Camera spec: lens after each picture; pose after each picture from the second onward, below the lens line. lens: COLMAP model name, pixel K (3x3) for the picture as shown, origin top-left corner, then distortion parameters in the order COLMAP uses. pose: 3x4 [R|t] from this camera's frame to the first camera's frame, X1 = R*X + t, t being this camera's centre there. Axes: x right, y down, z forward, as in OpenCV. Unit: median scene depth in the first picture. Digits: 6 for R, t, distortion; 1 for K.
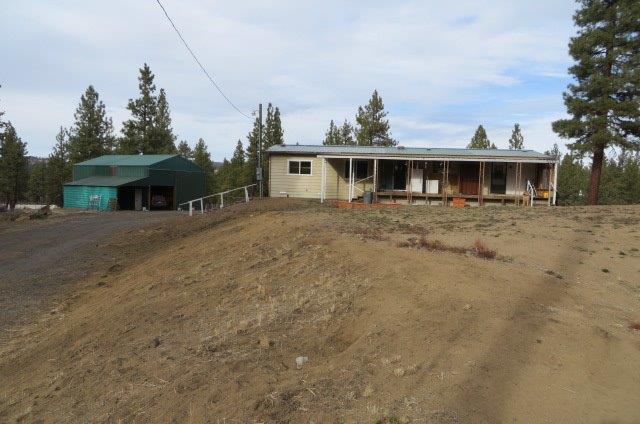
lens RADIAL K [[481.0, 0, 323.4], [0, 481.0, 209.7], [0, 0, 1]] dist [-0.007341, -0.009523]
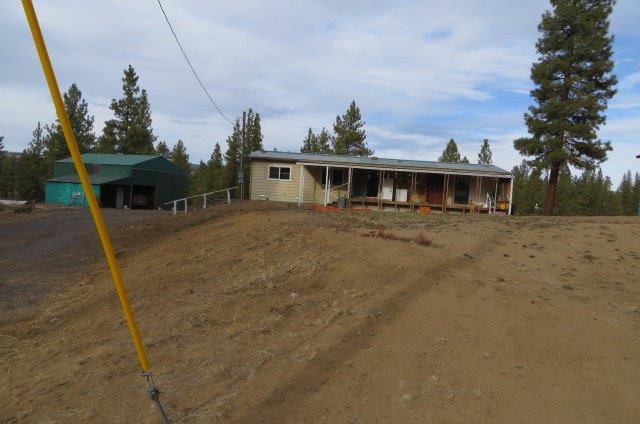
lens RADIAL K [[481.0, 0, 323.4], [0, 481.0, 209.7], [0, 0, 1]] dist [-0.007341, -0.009523]
pose [[0.997999, 0.035319, 0.052450, -0.004208], [-0.034626, 0.999301, -0.014060, 0.004578], [-0.052910, 0.012216, 0.998525, -0.058928]]
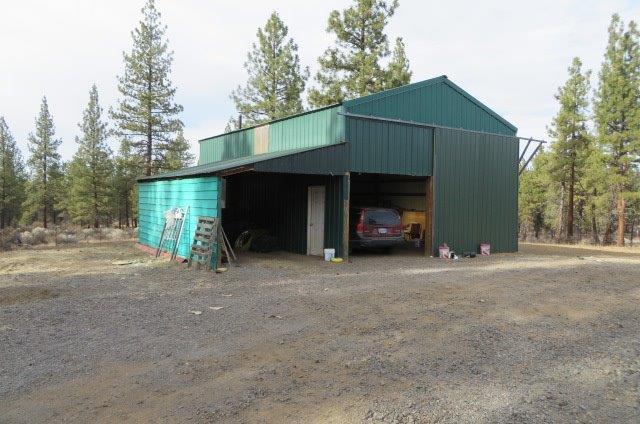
lens RADIAL K [[481.0, 0, 323.4], [0, 481.0, 209.7], [0, 0, 1]] dist [-0.007341, -0.009523]
pose [[0.883847, -0.005903, -0.467739, -0.280019], [-0.008144, 0.999575, -0.028005, -0.023568], [0.467705, 0.028561, 0.883423, 0.863167]]
